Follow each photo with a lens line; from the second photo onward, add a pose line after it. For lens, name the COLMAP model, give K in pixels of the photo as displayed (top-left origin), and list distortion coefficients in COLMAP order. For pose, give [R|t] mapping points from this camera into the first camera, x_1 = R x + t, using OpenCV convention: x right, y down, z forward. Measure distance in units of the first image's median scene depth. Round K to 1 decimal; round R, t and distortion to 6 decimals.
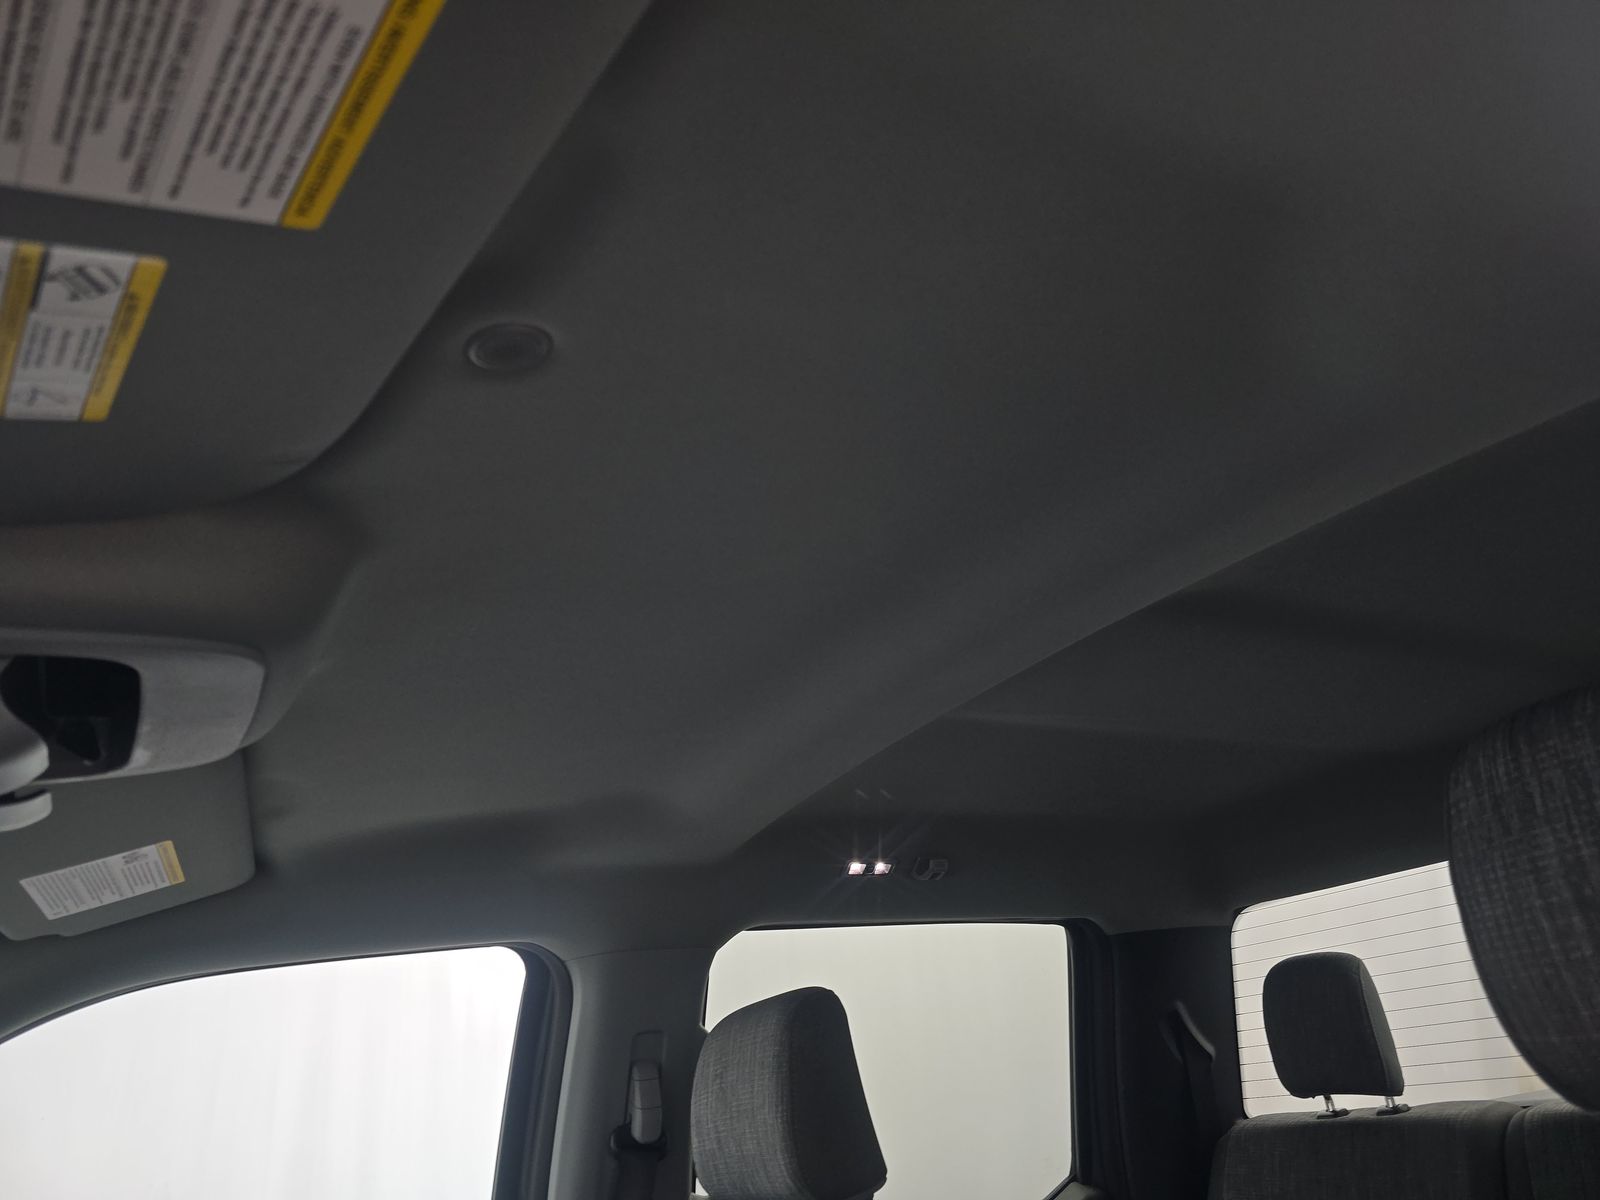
lens RADIAL K [[1070.9, 0, 796.2], [0, 1070.9, 596.4], [0, 0, 1]] dist [0.033800, -0.013794]
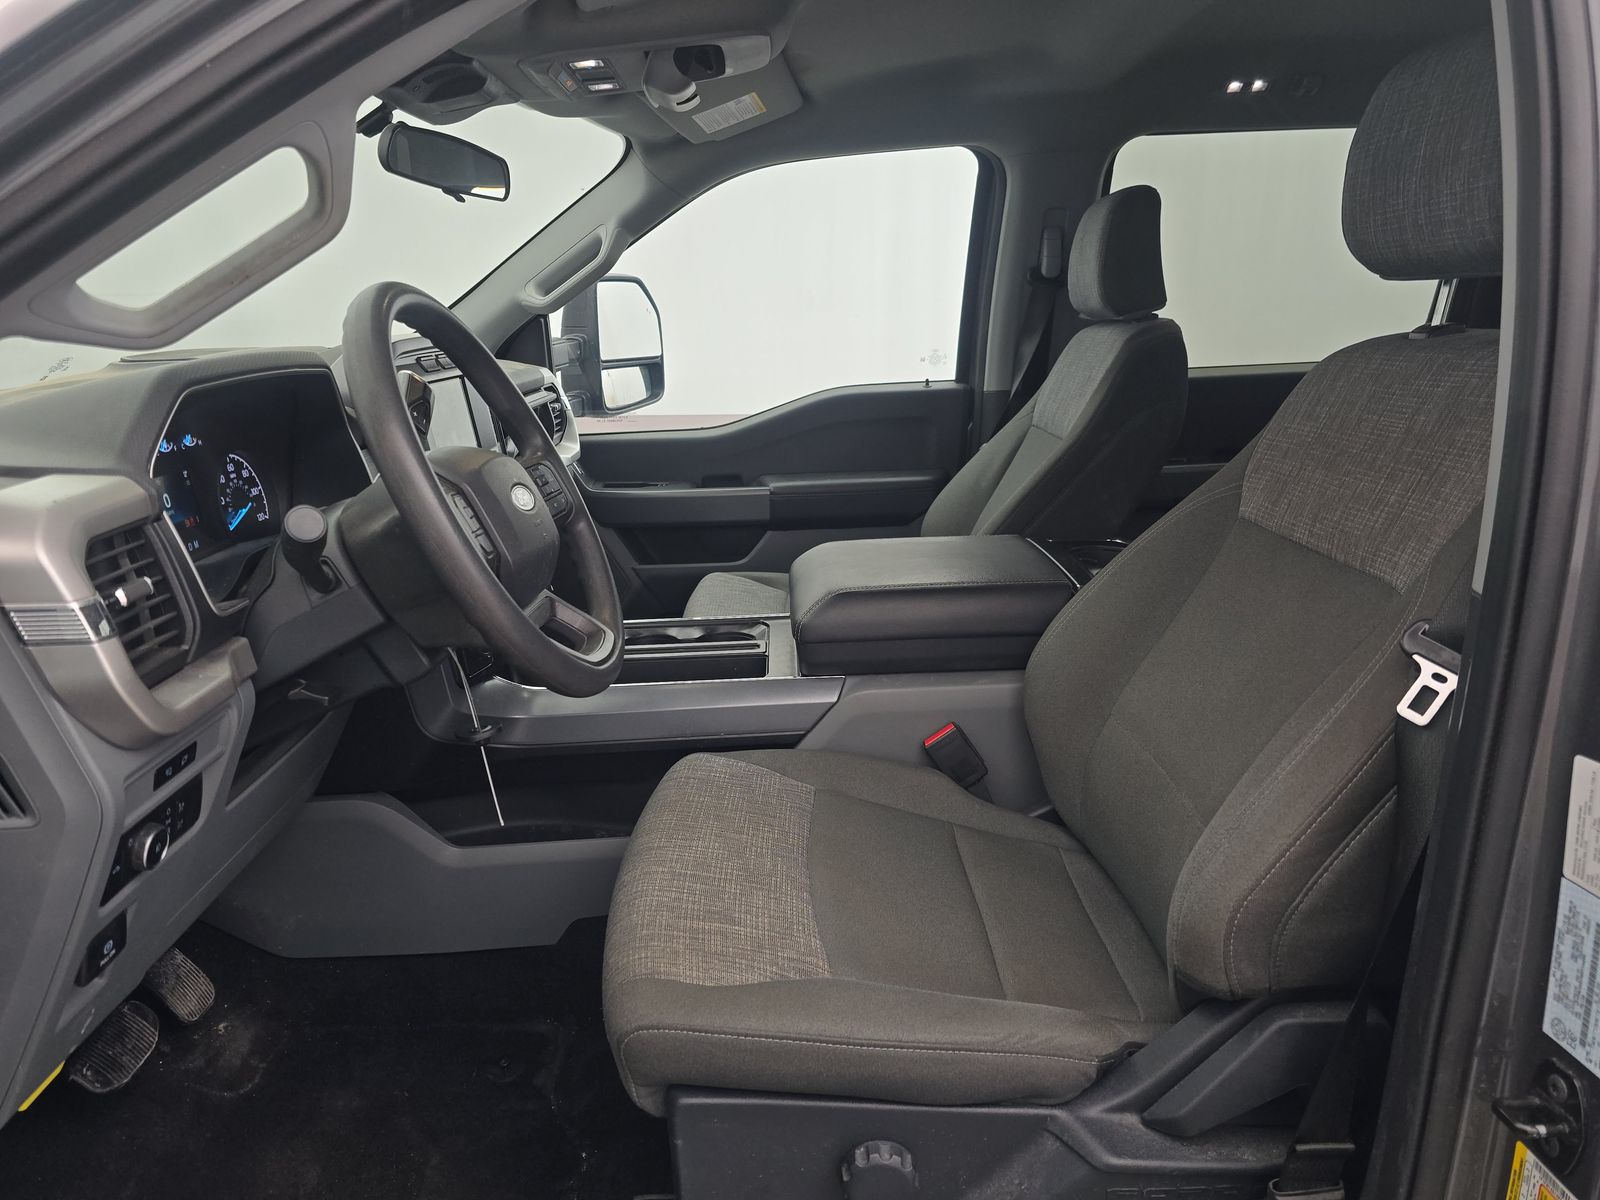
lens RADIAL K [[1070.9, 0, 801.0], [0, 1070.9, 597.9], [0, 0, 1]] dist [0.033800, -0.013794]
pose [[0.875455, 0.205532, -0.437419, 0.351634], [0.140080, 0.758309, 0.636667, -0.206759], [0.462554, -0.618647, 0.635075, -0.493646]]
